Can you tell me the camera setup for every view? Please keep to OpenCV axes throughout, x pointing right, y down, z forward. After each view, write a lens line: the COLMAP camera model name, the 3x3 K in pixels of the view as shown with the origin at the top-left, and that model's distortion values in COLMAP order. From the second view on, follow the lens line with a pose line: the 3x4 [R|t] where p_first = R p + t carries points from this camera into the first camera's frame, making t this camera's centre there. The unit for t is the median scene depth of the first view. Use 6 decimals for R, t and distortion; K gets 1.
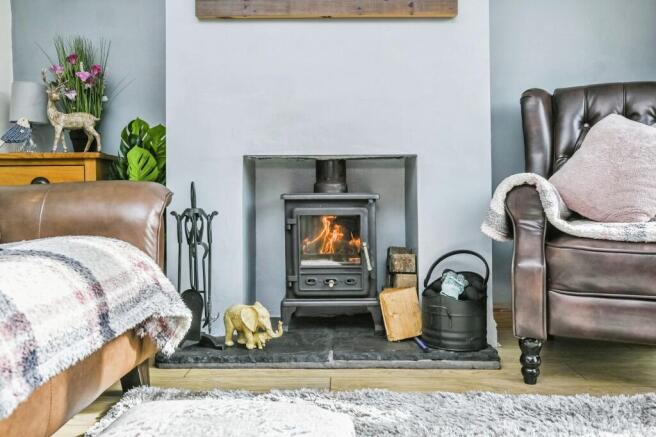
lens RADIAL K [[589.7, 0, 330.4], [0, 589.7, 214.4], [0, 0, 1]] dist [-0.005826, 0.013202]
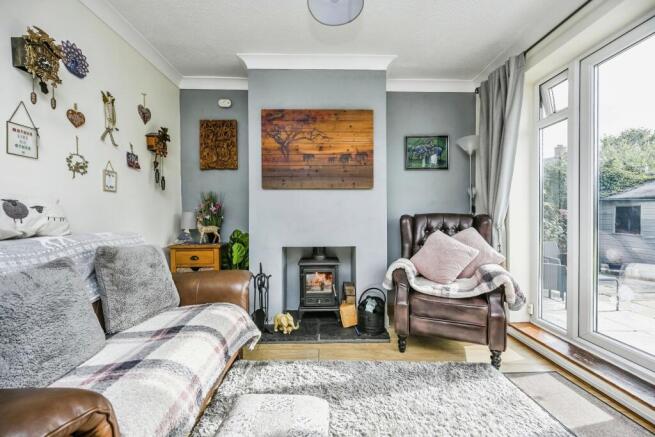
lens RADIAL K [[261.9, 0, 325.0], [0, 261.9, 225.1], [0, 0, 1]] dist [-0.003354, -0.000070]
pose [[0.999669, 0.004288, 0.025355, -0.004000], [-0.004436, 0.999974, 0.005757, -0.207136], [-0.025330, -0.005868, 0.999662, -0.048942]]
